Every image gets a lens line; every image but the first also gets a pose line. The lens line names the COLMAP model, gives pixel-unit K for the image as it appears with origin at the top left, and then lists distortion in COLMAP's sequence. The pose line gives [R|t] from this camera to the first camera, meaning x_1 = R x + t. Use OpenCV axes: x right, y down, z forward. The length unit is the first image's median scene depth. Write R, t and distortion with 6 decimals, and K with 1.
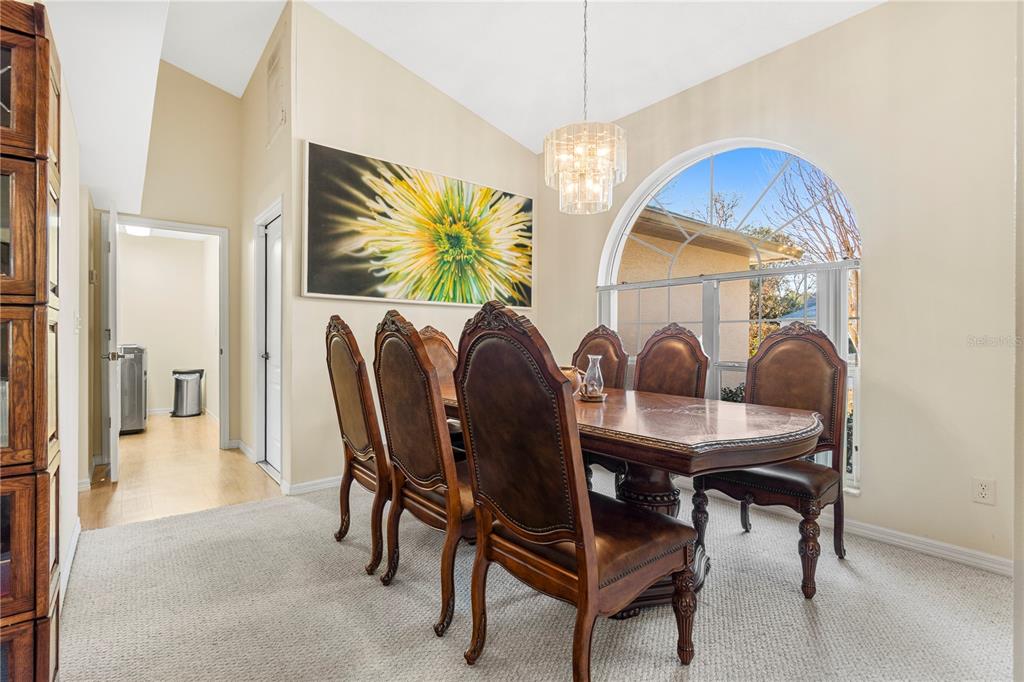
lens RADIAL K [[483.6, 0, 500.3], [0, 483.6, 342.1], [0, 0, 1]] dist [-0.002296, -0.000005]
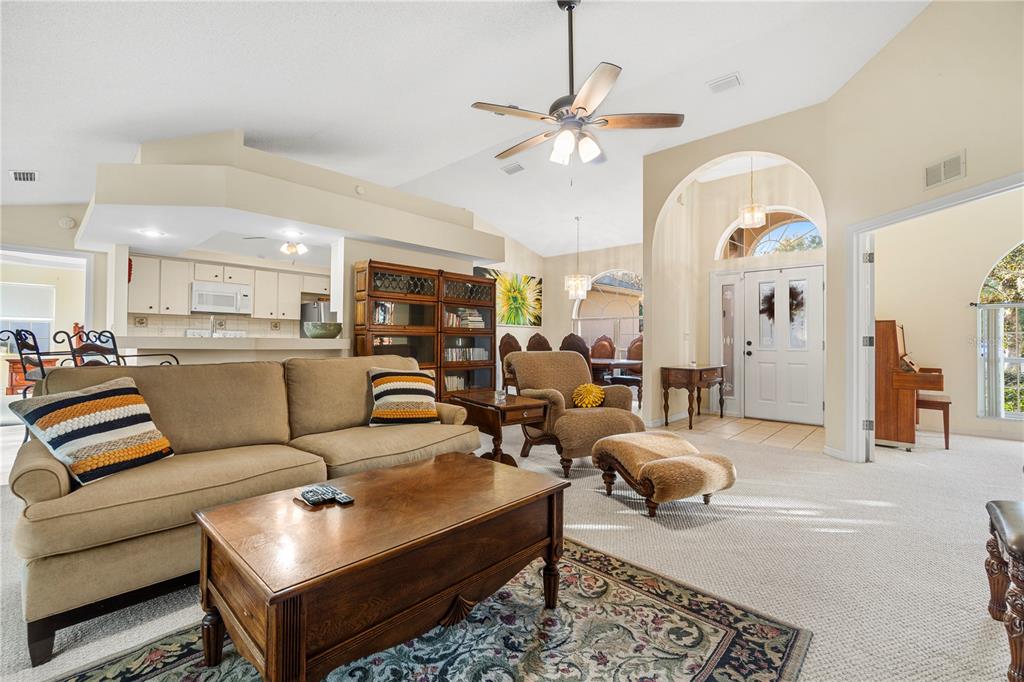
lens RADIAL K [[436.9, 0, 507.3], [0, 436.9, 335.8], [0, 0, 1]] dist [-0.005441, 0.000764]
pose [[0.988148, 0.006808, 0.153355, -0.563320], [-0.004096, 0.999830, -0.017991, 0.012214], [-0.153451, 0.017150, 0.988007, -1.366447]]
